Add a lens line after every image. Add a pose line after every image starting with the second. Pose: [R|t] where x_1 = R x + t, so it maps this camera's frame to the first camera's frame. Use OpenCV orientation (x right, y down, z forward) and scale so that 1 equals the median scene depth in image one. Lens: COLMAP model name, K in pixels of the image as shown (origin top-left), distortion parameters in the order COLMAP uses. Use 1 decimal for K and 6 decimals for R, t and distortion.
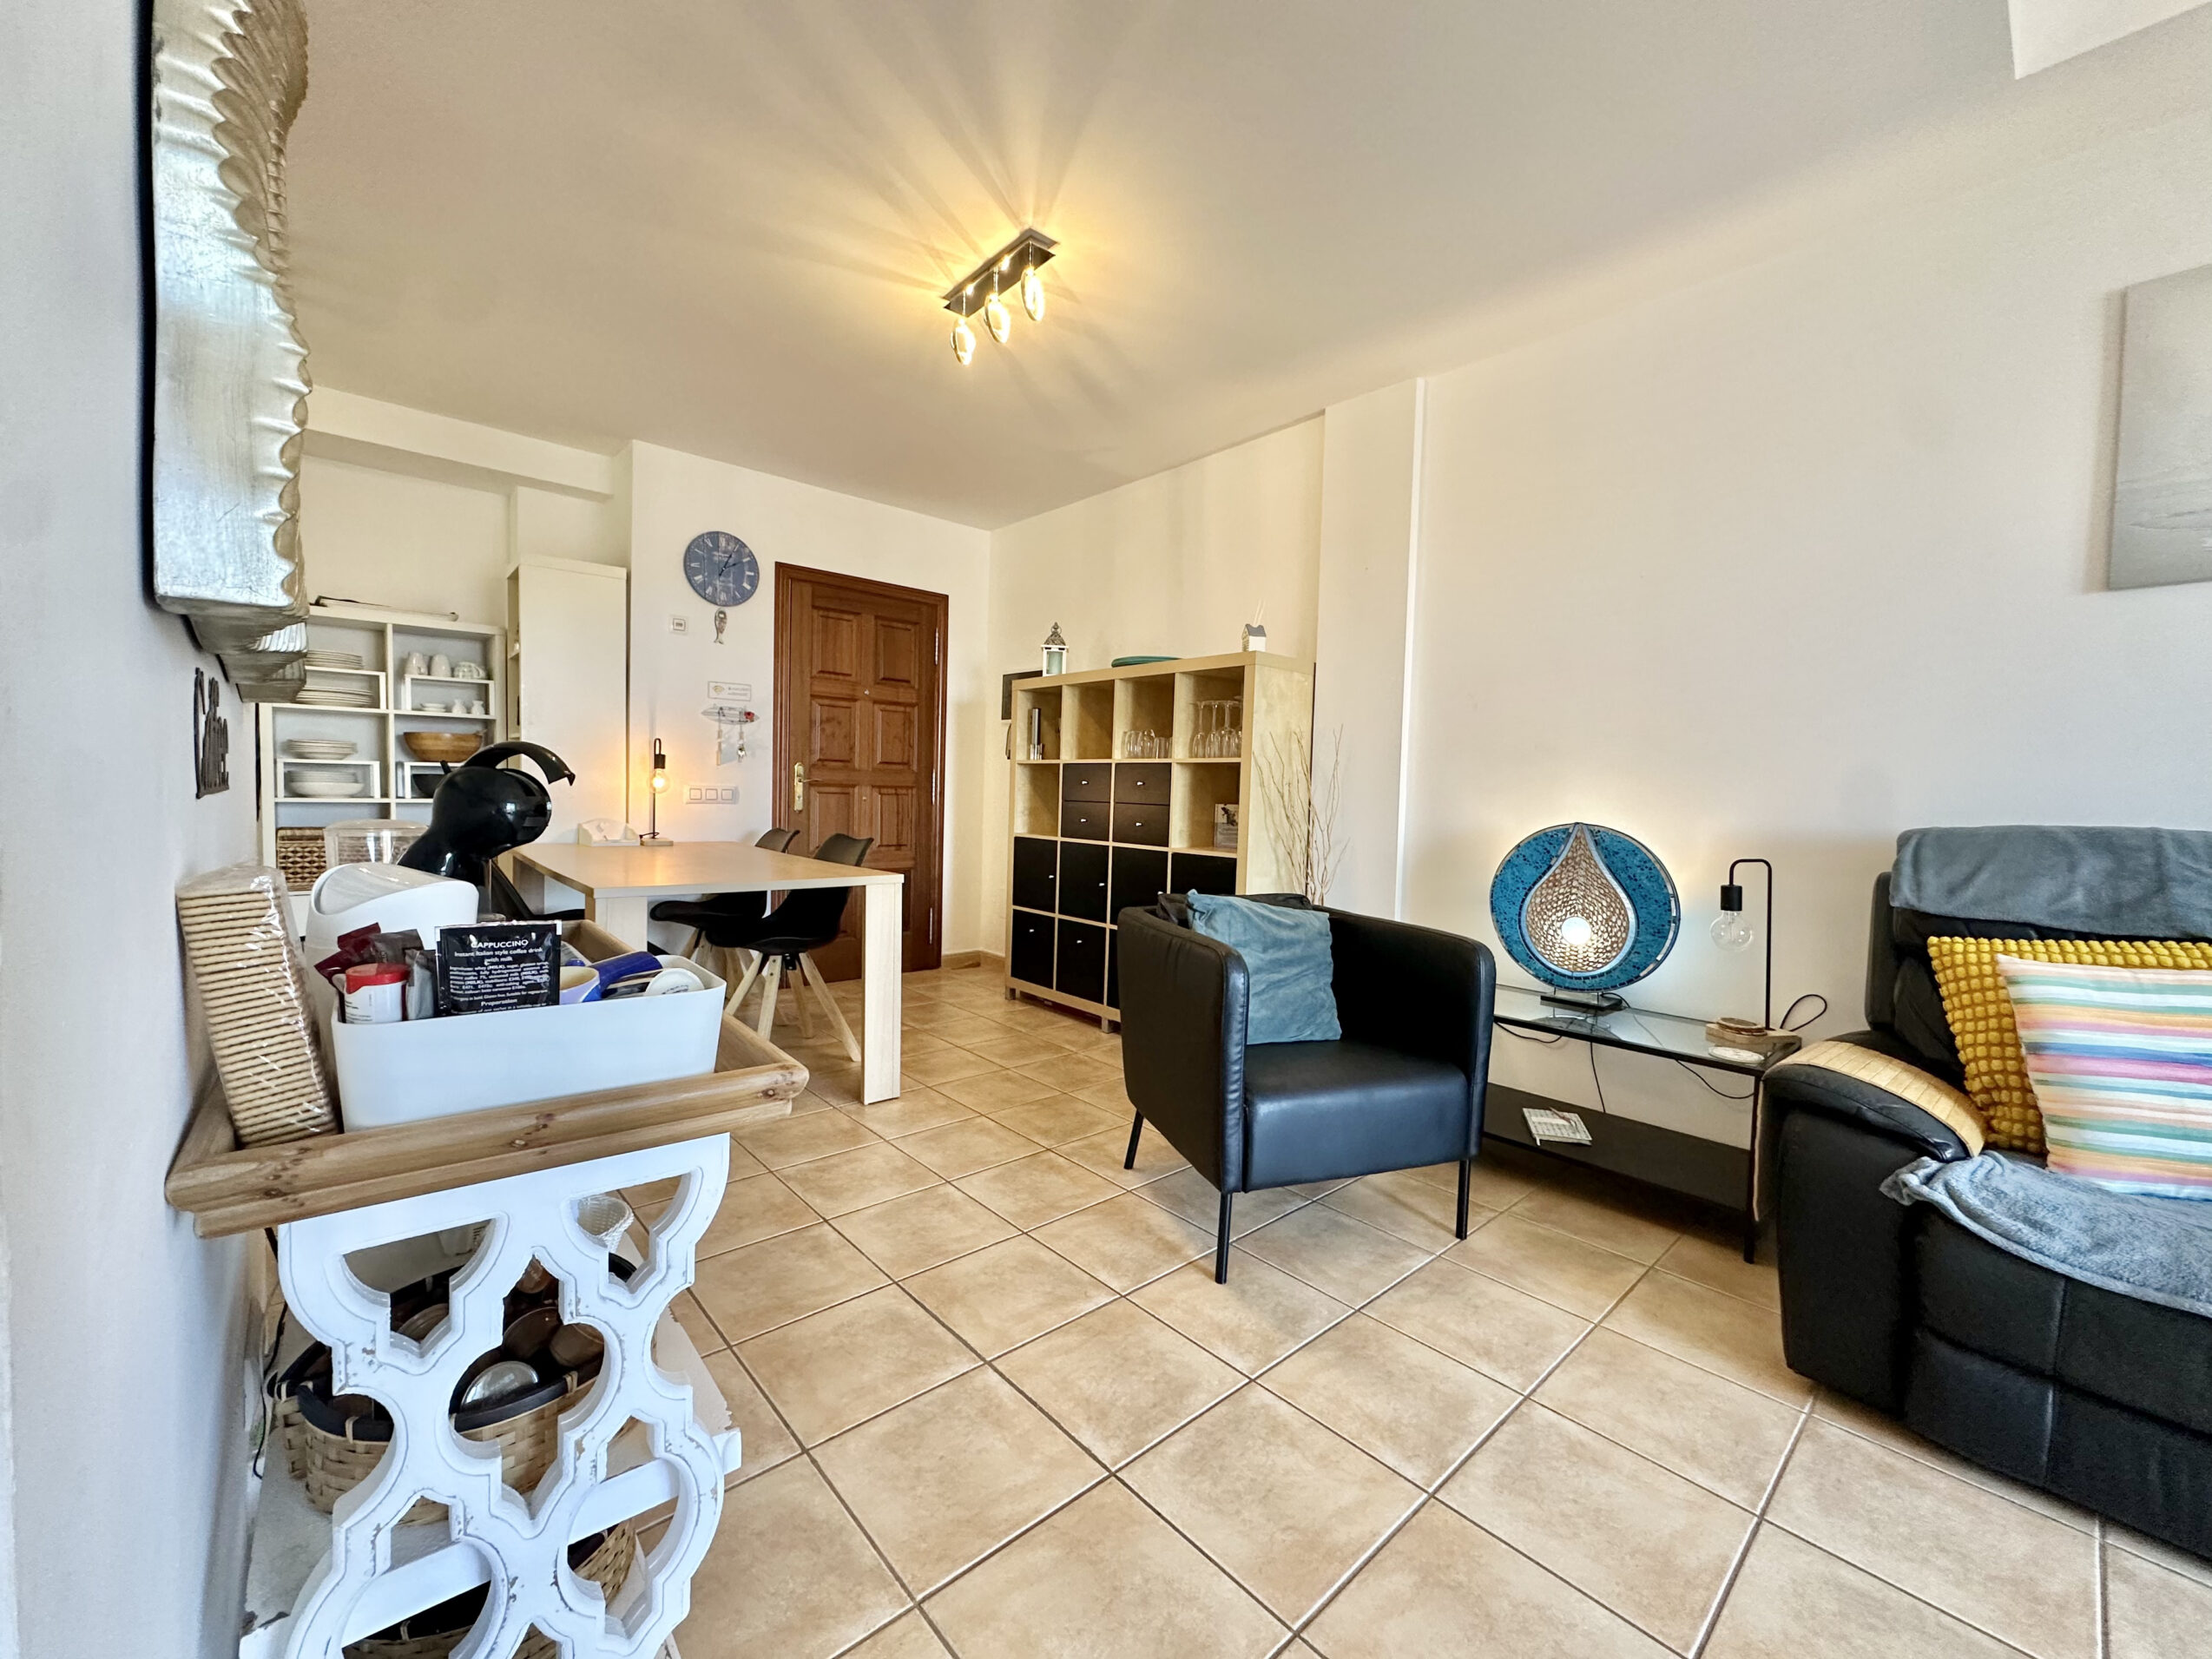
lens RADIAL K [[882.6, 0, 1107.8], [0, 882.6, 828.1], [0, 0, 1]] dist [-0.004457, 0.000815]
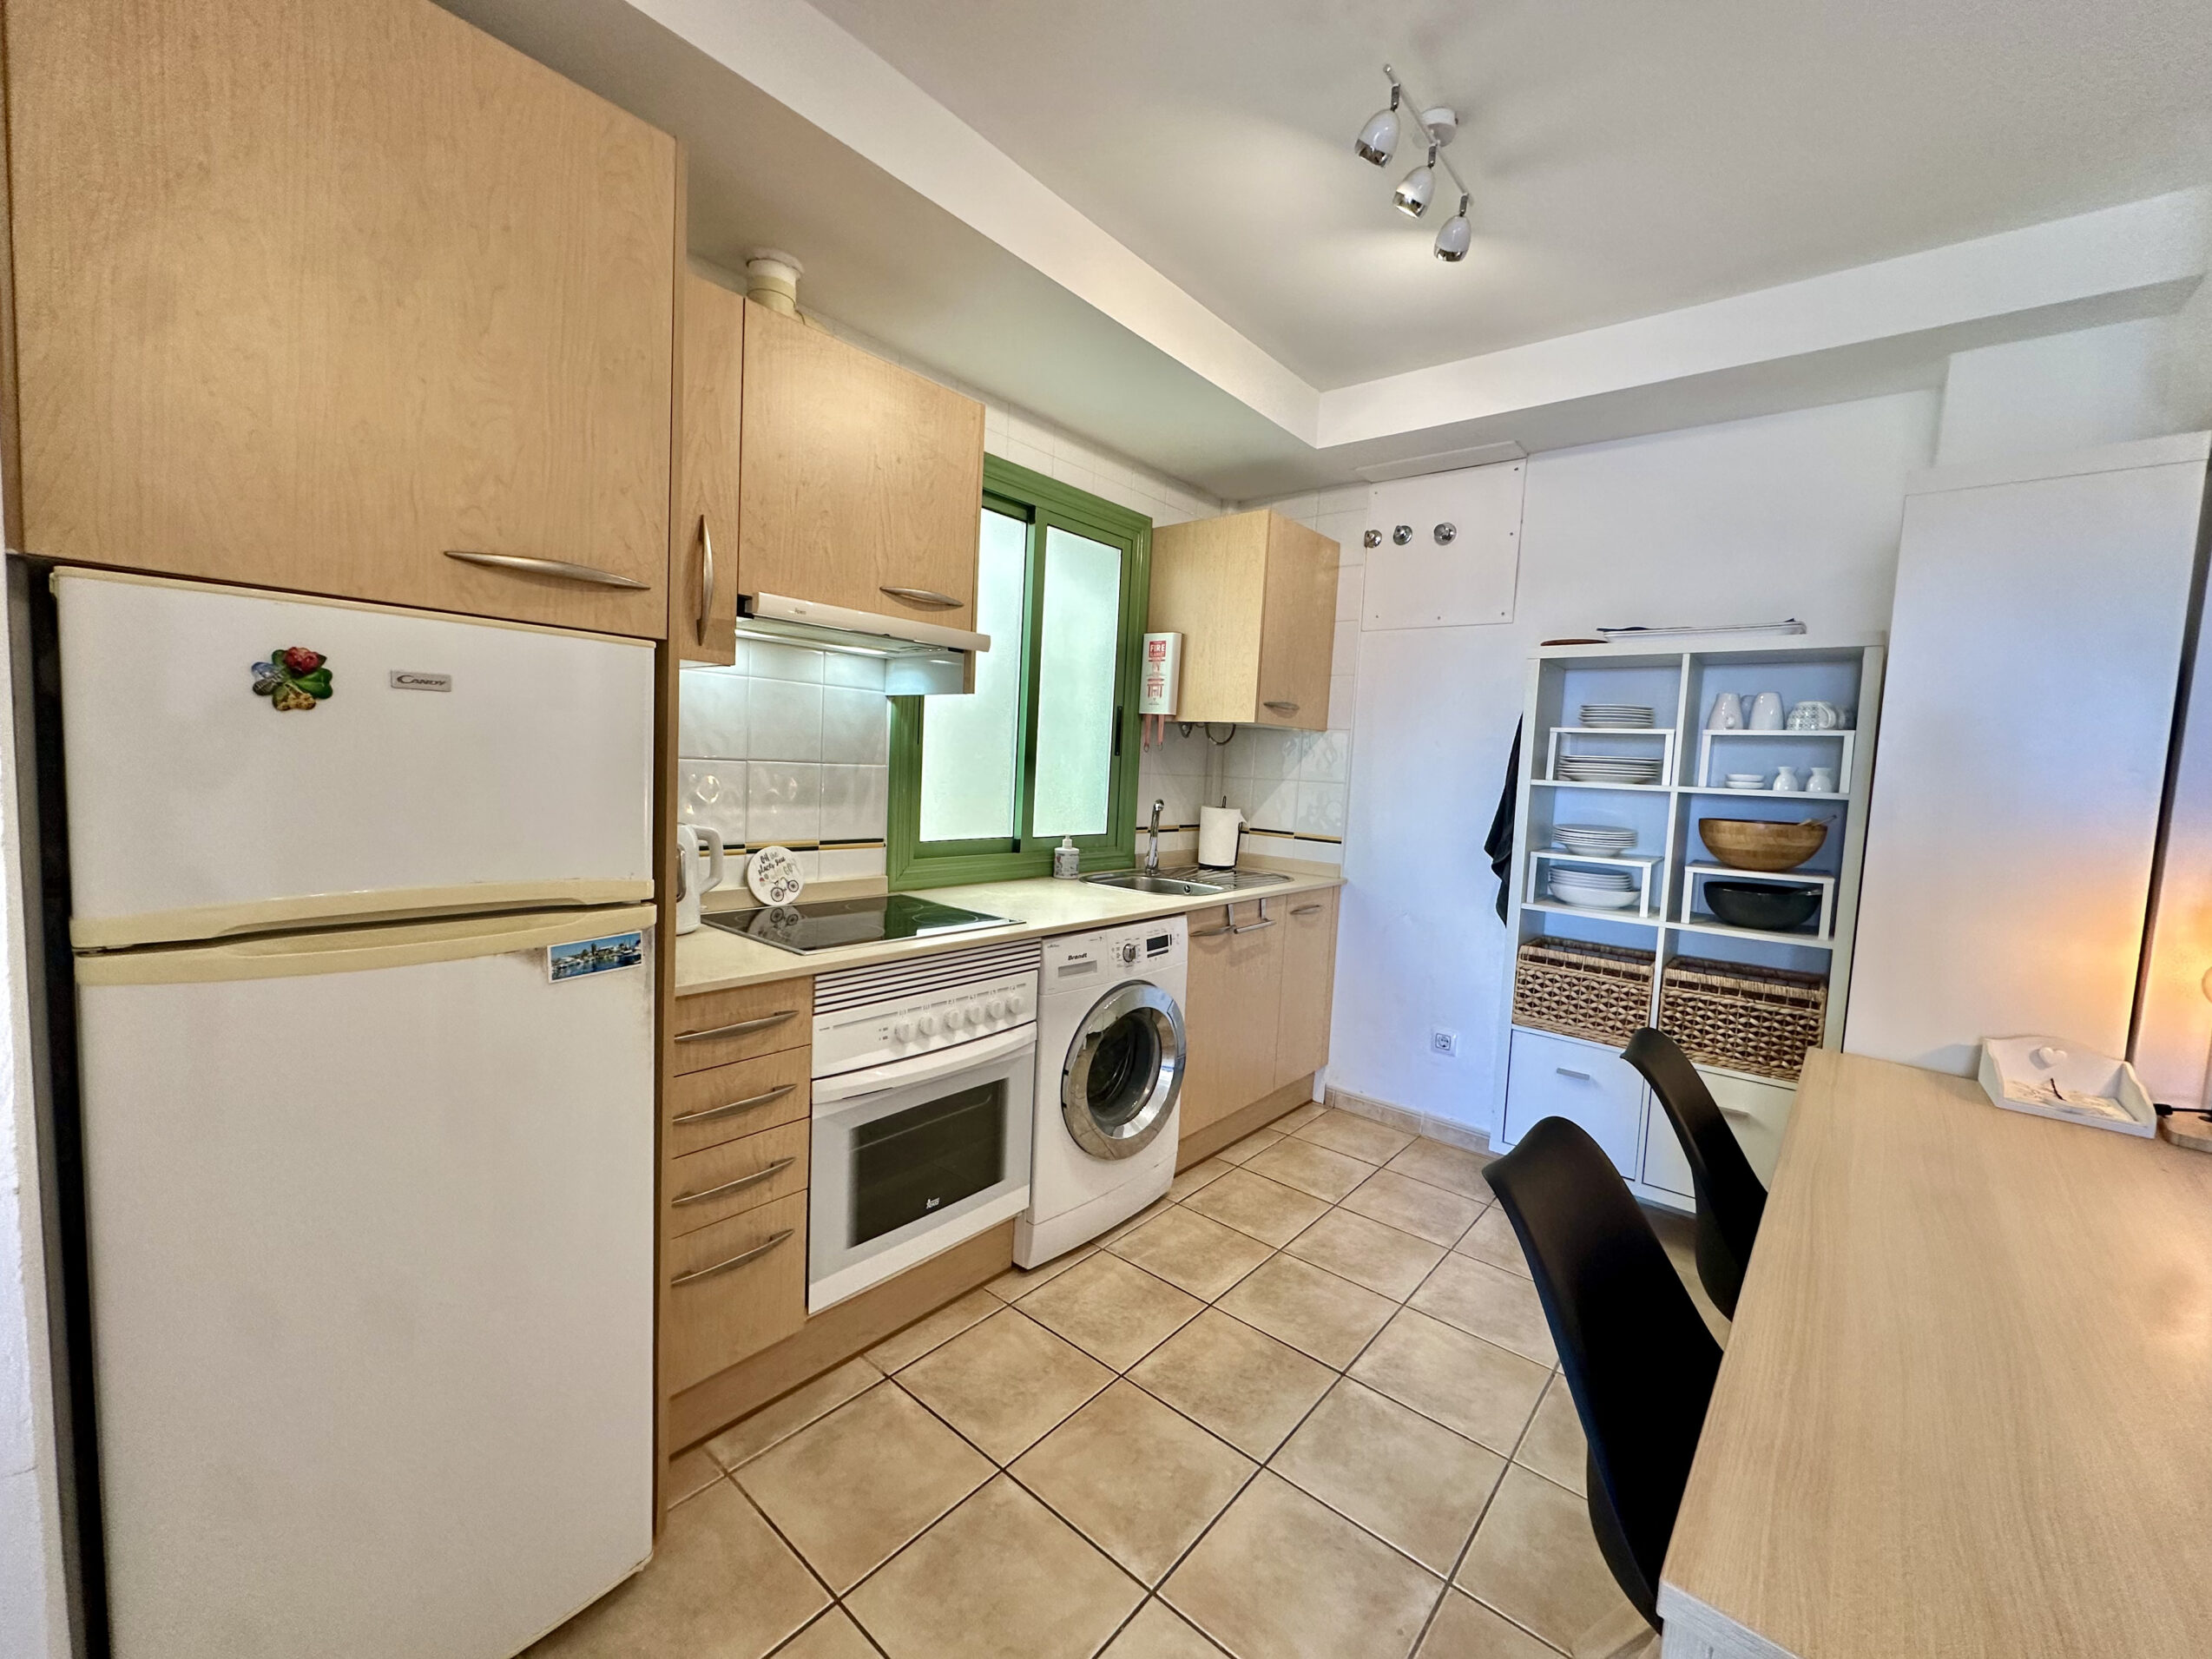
lens RADIAL K [[882.6, 0, 1103.5], [0, 882.6, 828.5], [0, 0, 1]] dist [-0.004457, 0.000815]
pose [[0.136840, 0.057672, -0.988913, -0.238336], [-0.089093, 0.994975, 0.045697, -0.100416], [0.986579, 0.081852, 0.141290, 0.518924]]
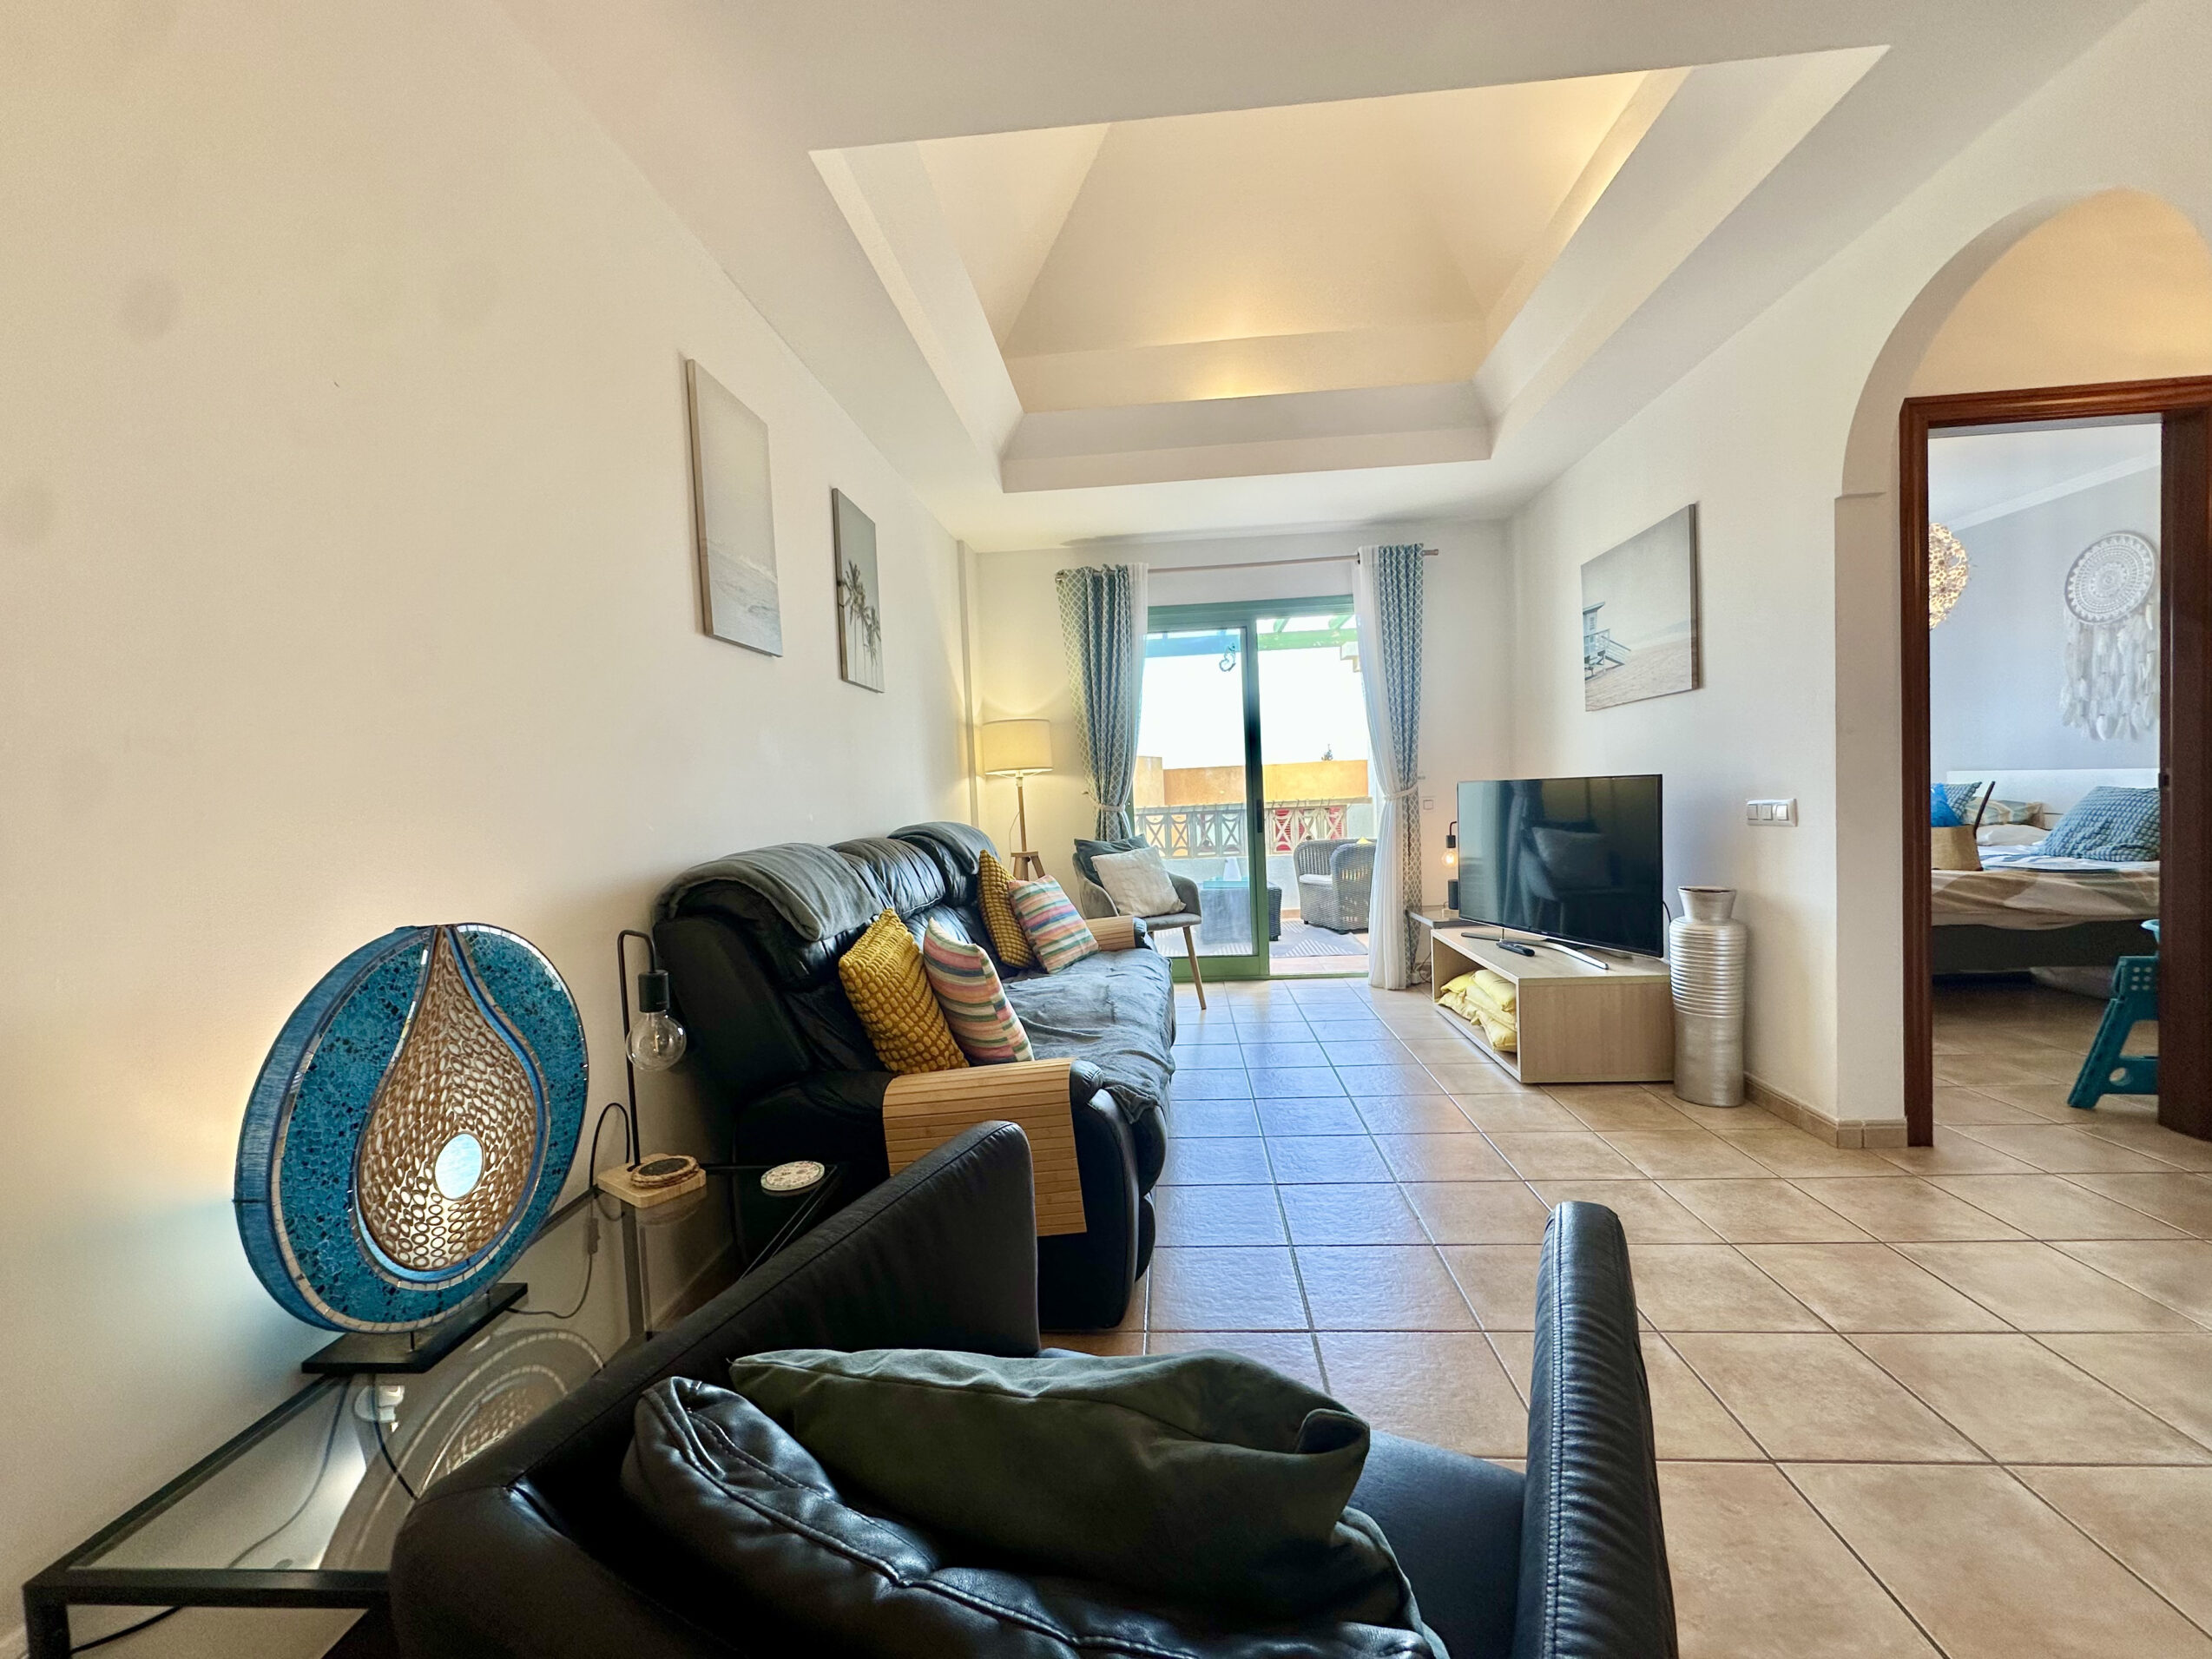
lens RADIAL K [[882.6, 0, 1106.5], [0, 882.6, 829.0], [0, 0, 1]] dist [-0.004457, 0.000815]
pose [[-0.691379, -0.027589, 0.721966, -0.006538], [0.054531, 0.994428, 0.090222, -0.055779], [-0.720432, 0.101747, -0.686022, 0.784059]]
